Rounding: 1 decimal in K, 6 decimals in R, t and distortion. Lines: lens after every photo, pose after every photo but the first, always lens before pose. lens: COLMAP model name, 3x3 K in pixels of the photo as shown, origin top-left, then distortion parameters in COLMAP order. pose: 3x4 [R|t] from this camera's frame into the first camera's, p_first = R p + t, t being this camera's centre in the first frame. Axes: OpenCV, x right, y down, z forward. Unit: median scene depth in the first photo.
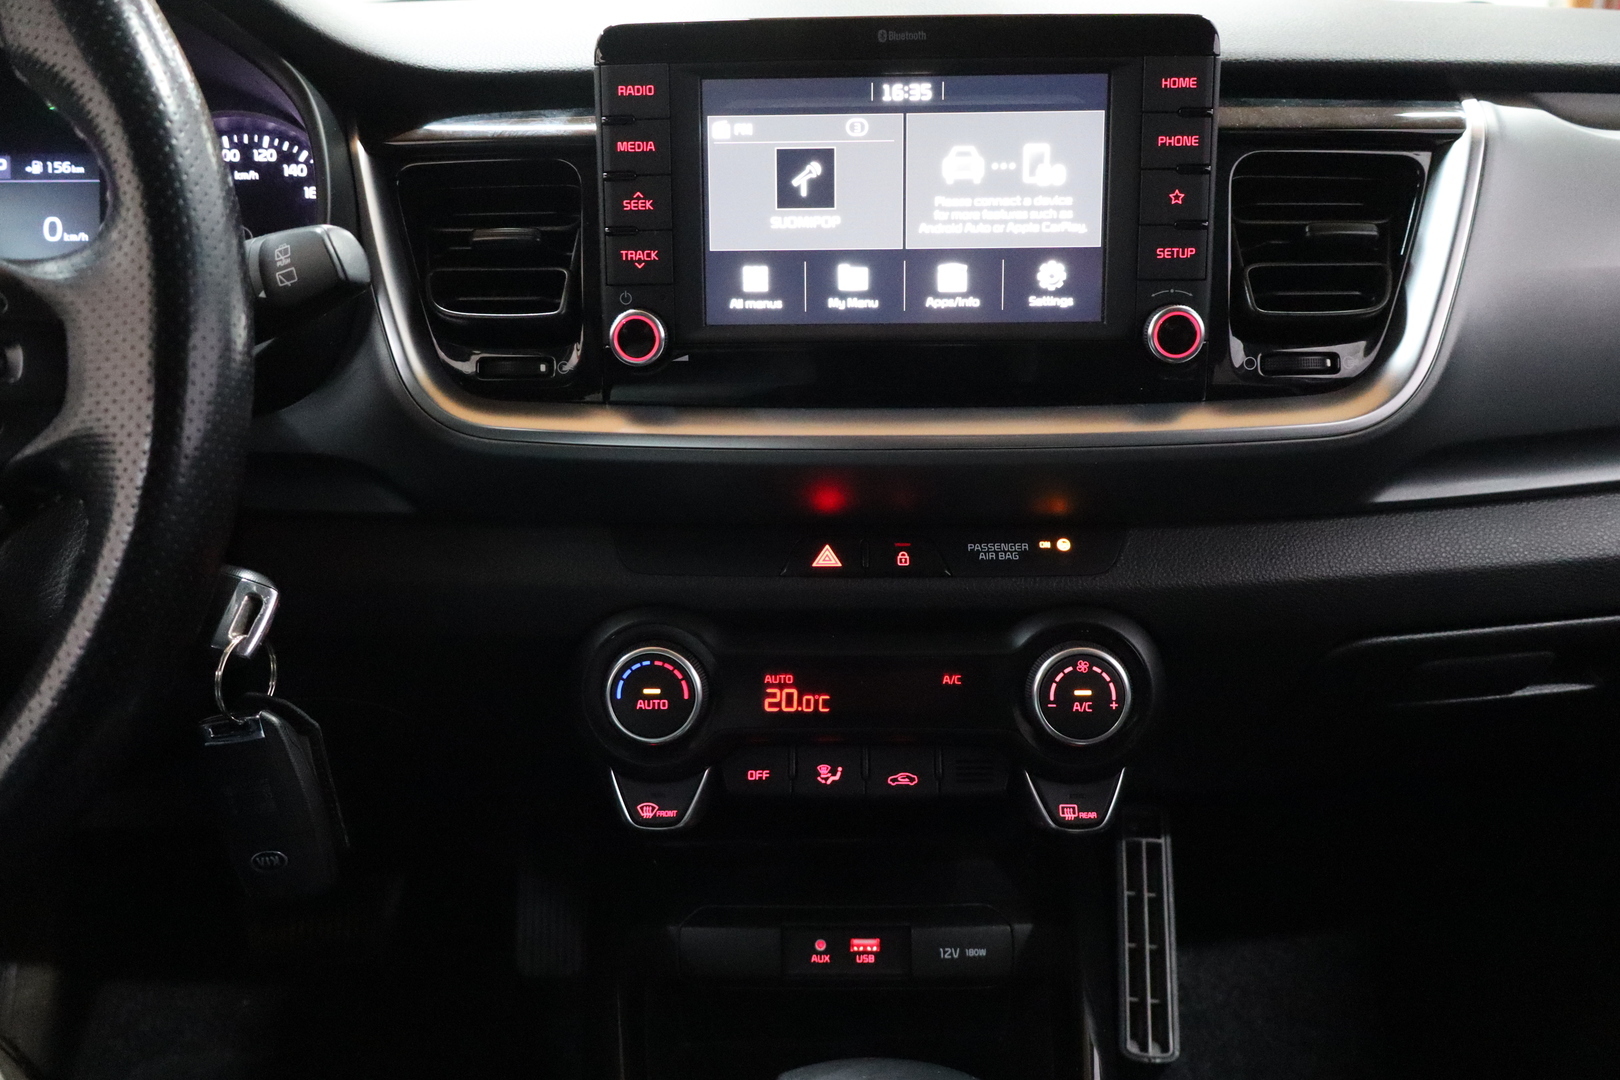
lens RADIAL K [[1334.1, 0, 810.0], [0, 1334.1, 540.0], [0, 0, 1]] dist [-0.003624, -0.007001]
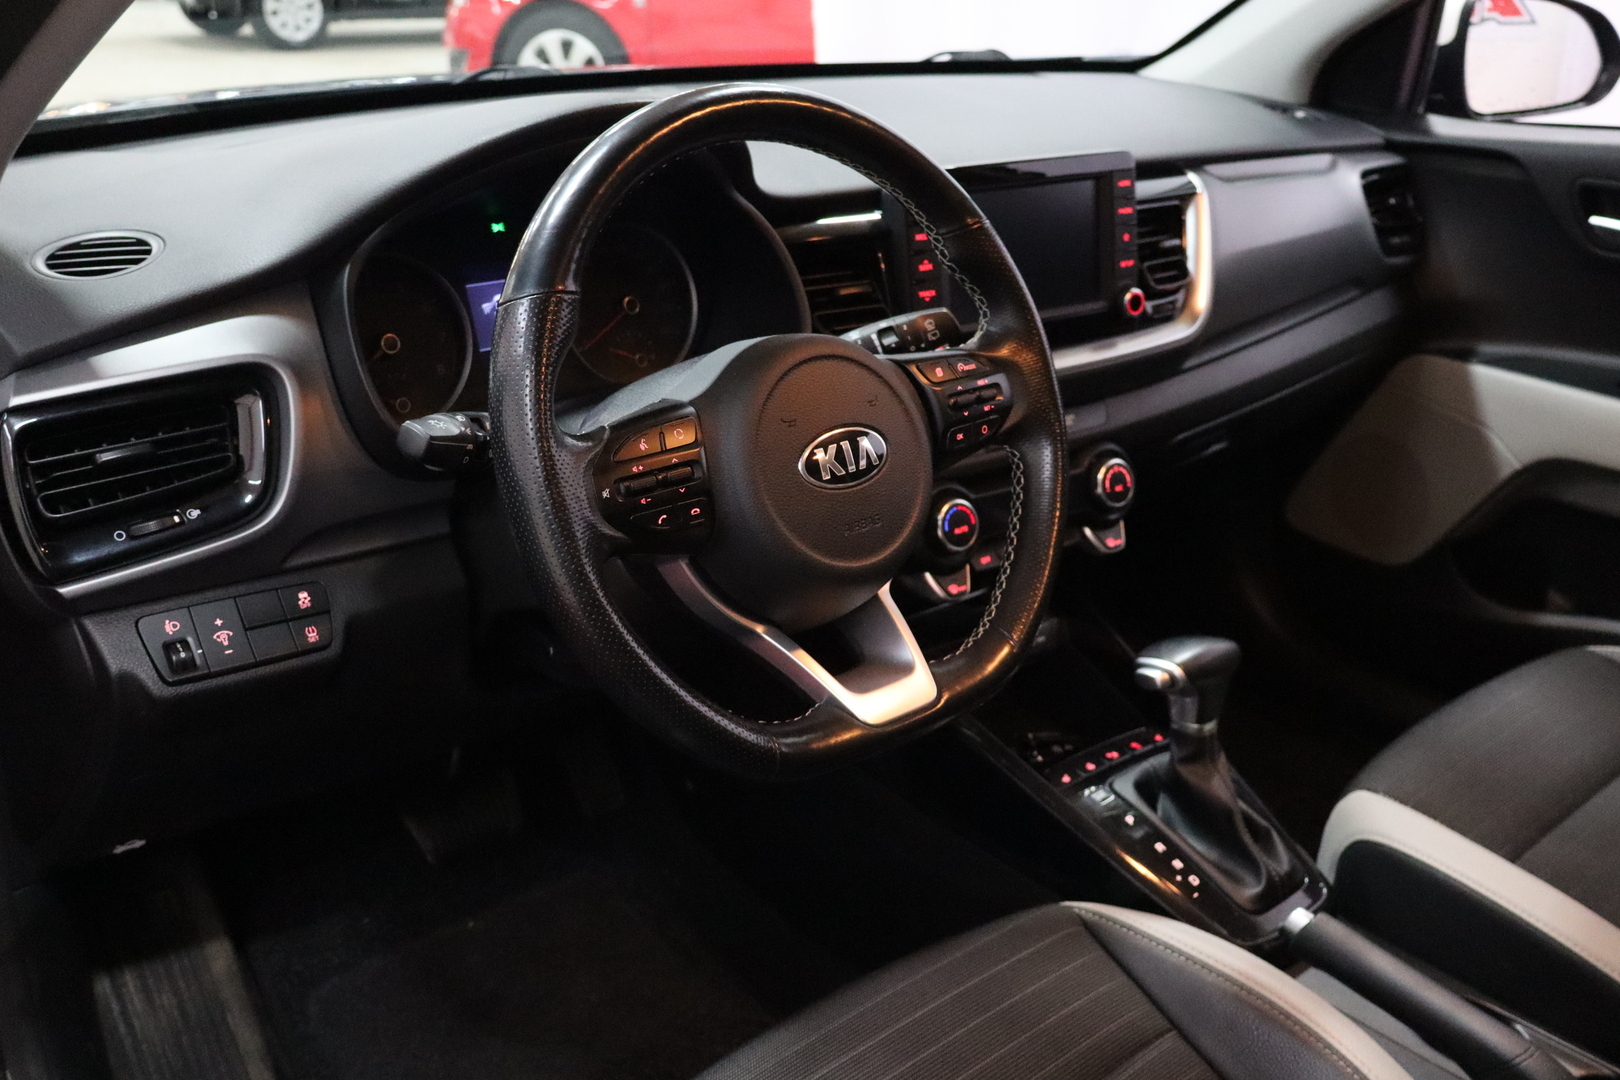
lens RADIAL K [[1573.6, 0, 810.0], [0, 1573.6, 540.0], [0, 0, 1]] dist [-0.038255, -0.009393]
pose [[0.790986, -0.204815, 0.576535, -1.548442], [0.165275, 0.978801, 0.120970, -0.164154], [-0.589089, -0.000398, 0.808068, -0.656985]]
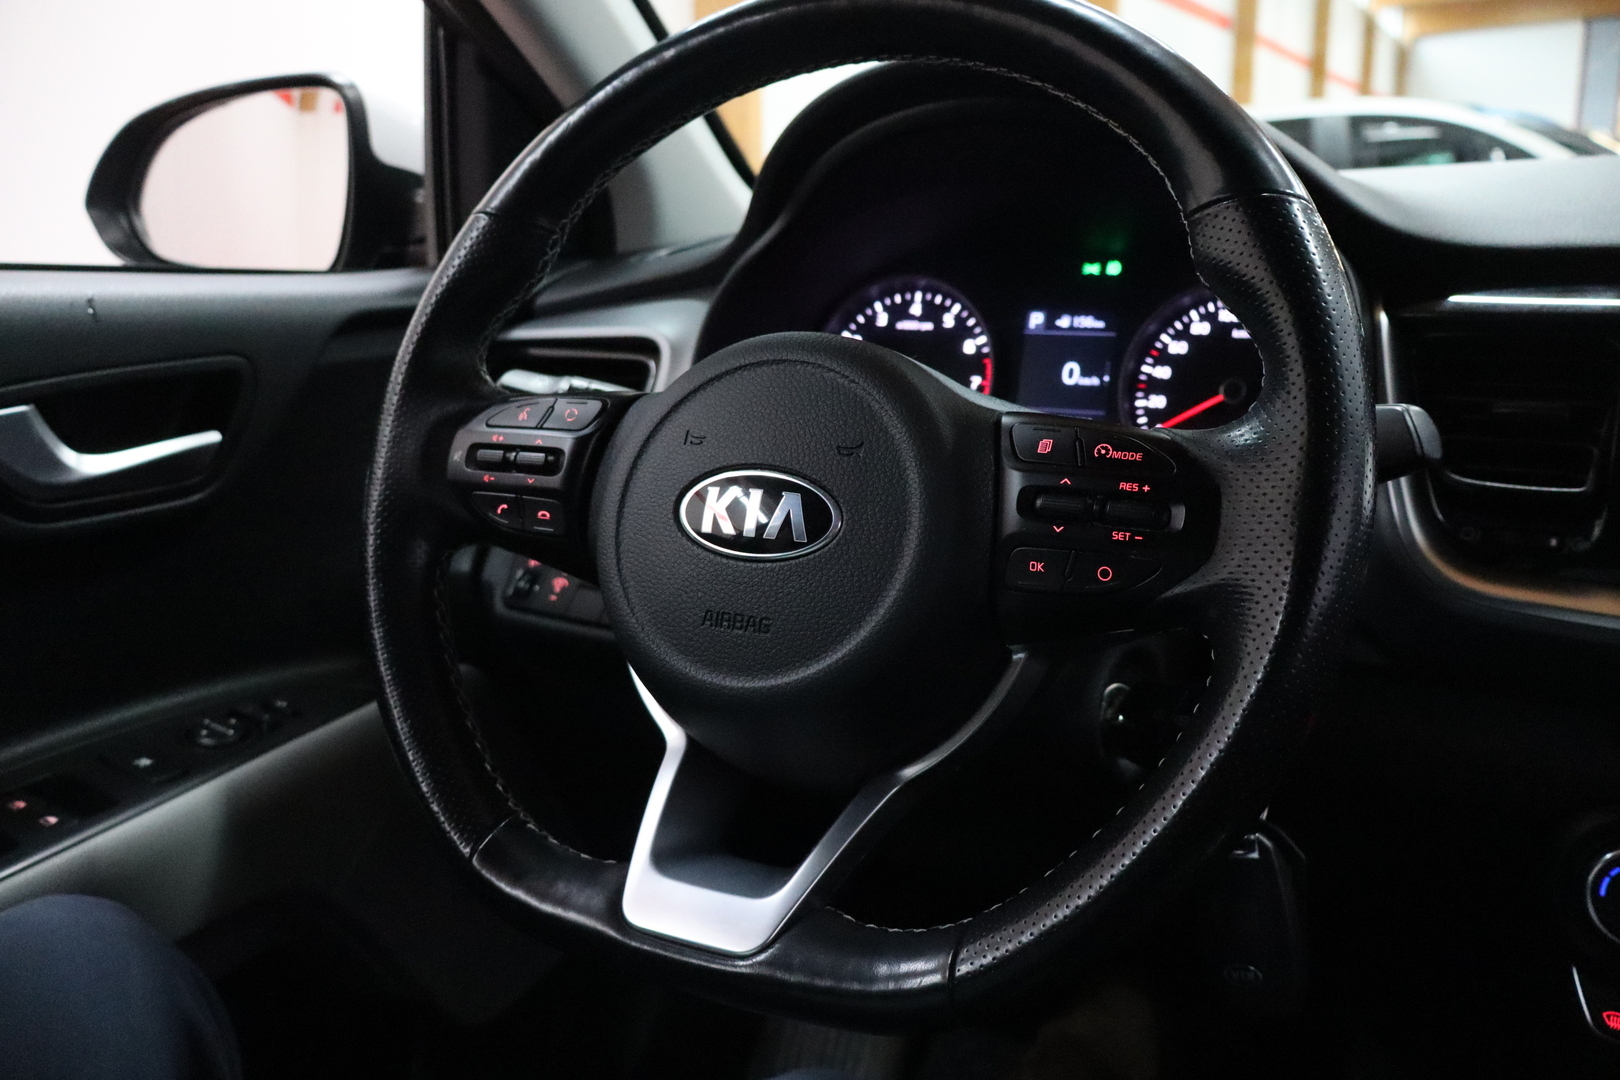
lens RADIAL K [[1334.1, 0, 810.0], [0, 1334.1, 540.0], [0, 0, 1]] dist [-0.003624, -0.007001]
pose [[0.843774, 0.110126, -0.525279, -0.149008], [-0.152054, 0.987673, -0.037182, -0.010385], [0.514709, 0.111244, 0.850117, -0.122931]]
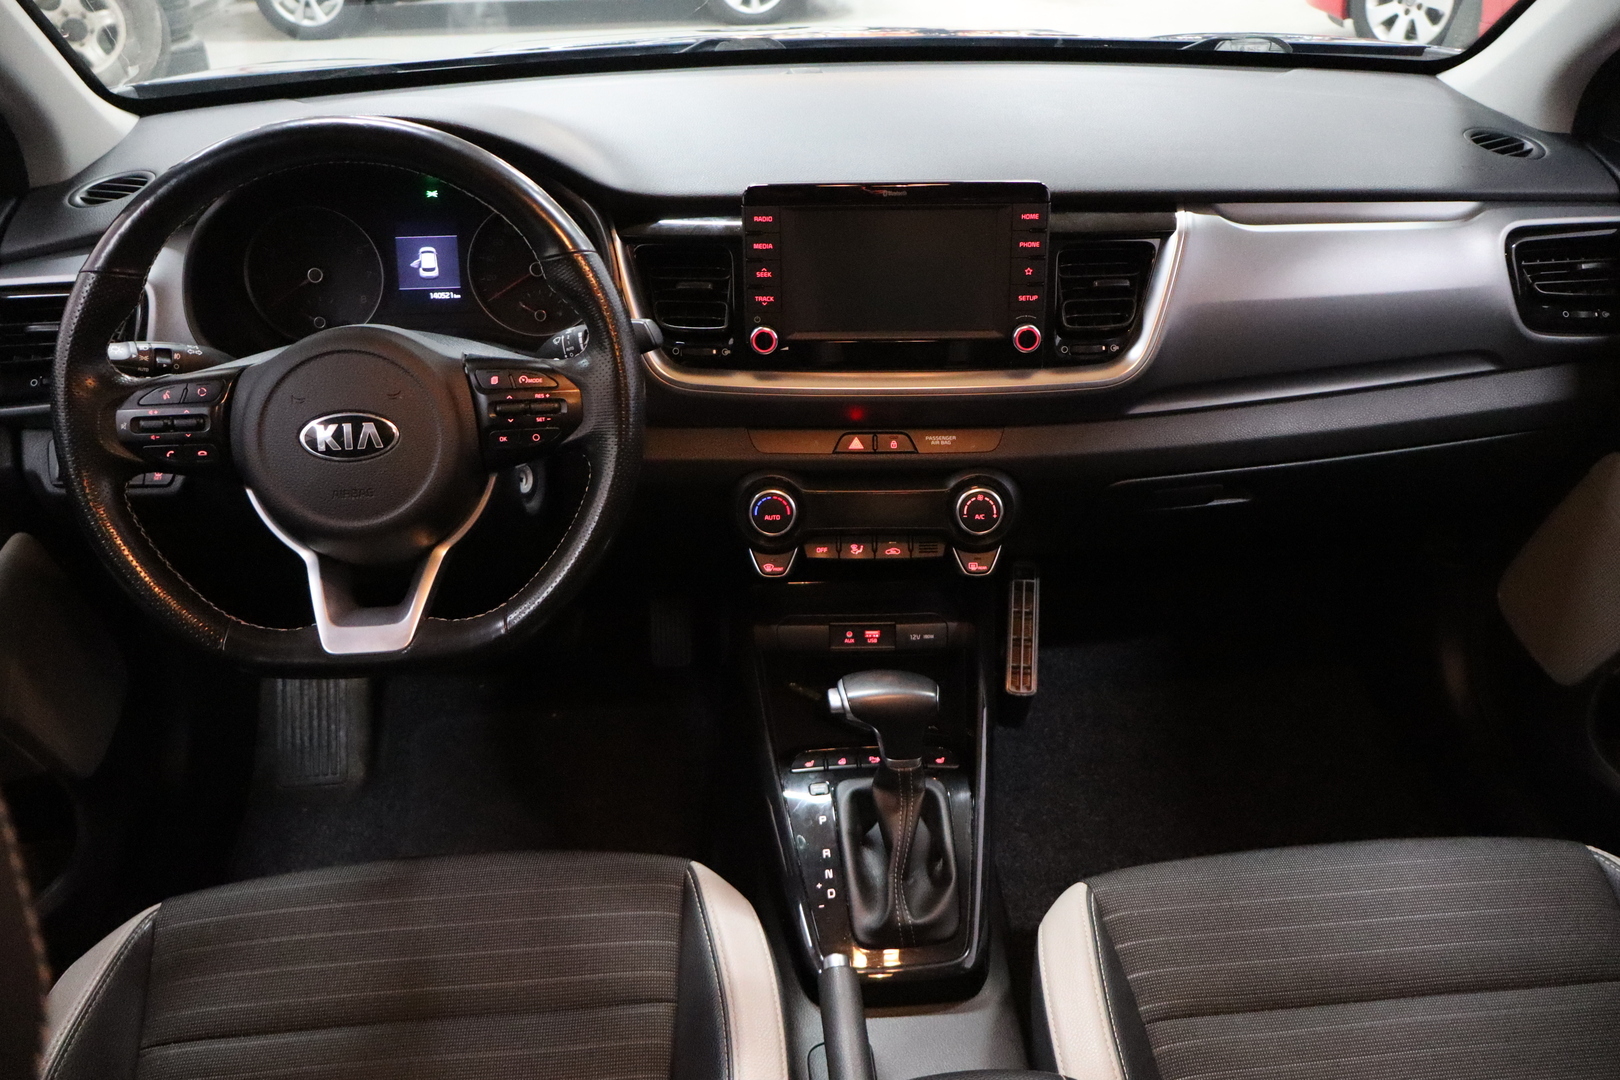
lens RADIAL K [[1334.1, 0, 810.0], [0, 1334.1, 540.0], [0, 0, 1]] dist [-0.003624, -0.007001]
pose [[0.999739, -0.010413, 0.020338, -0.101135], [0.006555, 0.983404, 0.181313, -0.214427], [-0.021889, -0.181132, 0.983215, -1.027615]]
